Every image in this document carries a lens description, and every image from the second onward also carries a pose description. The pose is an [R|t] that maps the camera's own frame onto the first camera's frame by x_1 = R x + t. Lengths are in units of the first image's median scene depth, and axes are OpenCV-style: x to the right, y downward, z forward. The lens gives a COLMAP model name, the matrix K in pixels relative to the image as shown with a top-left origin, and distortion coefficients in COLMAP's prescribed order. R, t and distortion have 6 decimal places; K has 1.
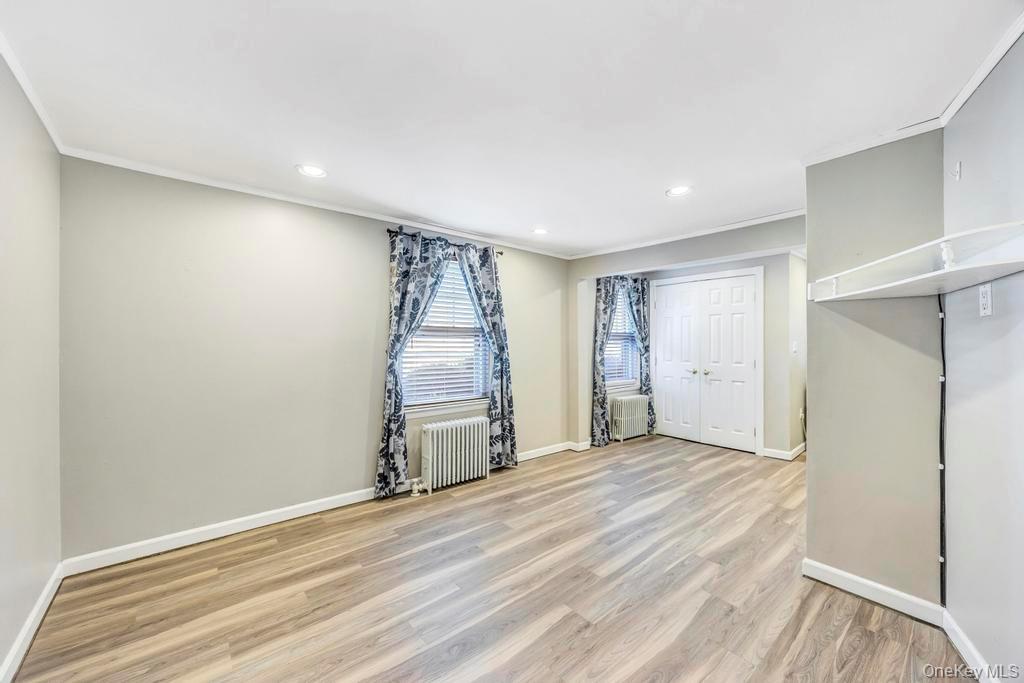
lens RADIAL K [[394.3, 0, 510.4], [0, 394.3, 342.0], [0, 0, 1]] dist [-0.002394, -0.000386]
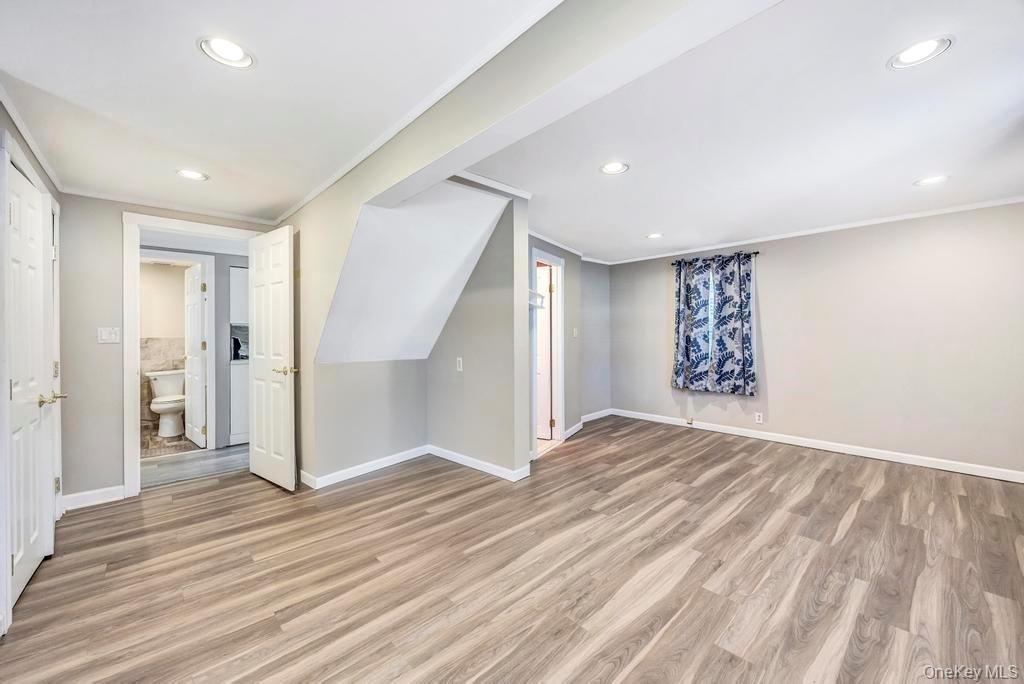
lens RADIAL K [[394.3, 0, 513.6], [0, 394.3, 335.5], [0, 0, 1]] dist [-0.002394, -0.000386]
pose [[-0.998994, 0.010782, -0.043523, 0.729334], [0.010837, 0.999941, -0.001037, 0.014375], [0.043509, -0.001507, -0.999052, 1.977466]]
